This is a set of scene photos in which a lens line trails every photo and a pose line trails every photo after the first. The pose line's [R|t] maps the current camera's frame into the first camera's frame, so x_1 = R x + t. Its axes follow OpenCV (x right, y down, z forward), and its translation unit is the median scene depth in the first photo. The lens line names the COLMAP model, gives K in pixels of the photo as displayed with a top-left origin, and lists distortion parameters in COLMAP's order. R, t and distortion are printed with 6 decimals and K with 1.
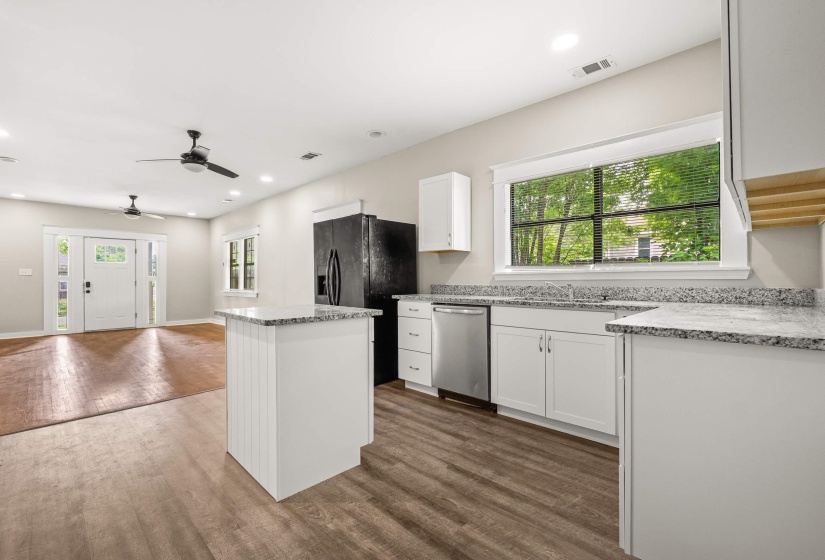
lens RADIAL K [[355.0, 0, 412.1], [0, 355.0, 278.2], [0, 0, 1]] dist [-0.002898, -0.000670]
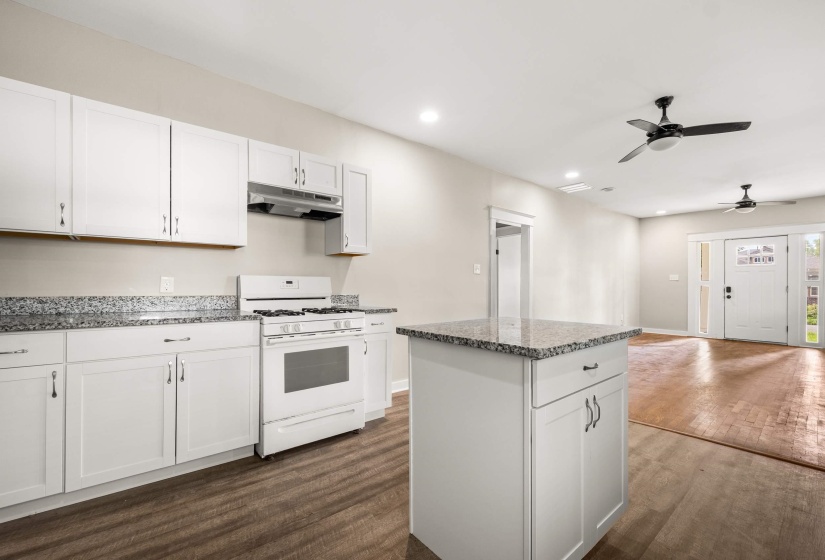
lens RADIAL K [[355.0, 0, 411.3], [0, 355.0, 284.3], [0, 0, 1]] dist [-0.002898, -0.000670]
pose [[-0.103768, 0.002352, -0.994599, 0.122851], [0.001603, 0.999996, 0.002197, 0.000630], [0.994600, -0.001367, -0.103771, 0.265386]]
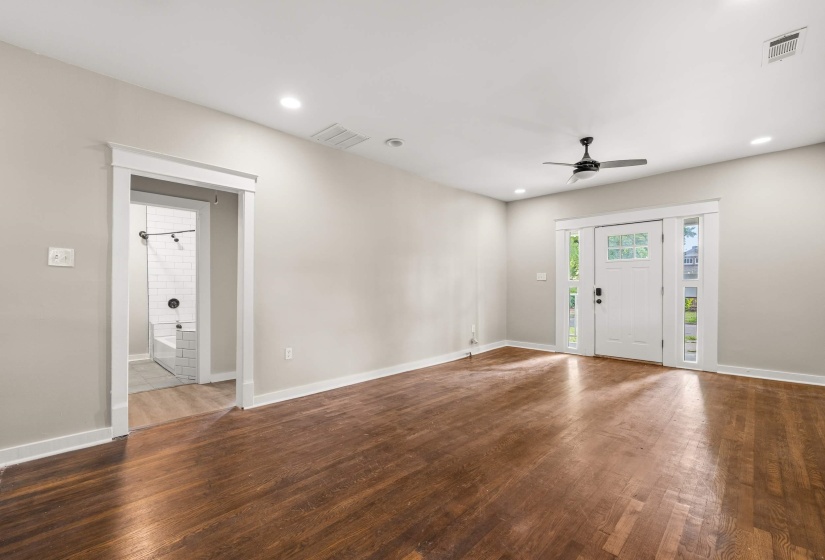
lens RADIAL K [[355.0, 0, 410.9], [0, 355.0, 286.4], [0, 0, 1]] dist [-0.002898, -0.000670]
pose [[-0.013158, 0.002272, -0.999911, -0.190304], [0.005630, 0.999982, 0.002198, 0.003415], [0.999898, -0.005601, -0.013170, 0.655020]]
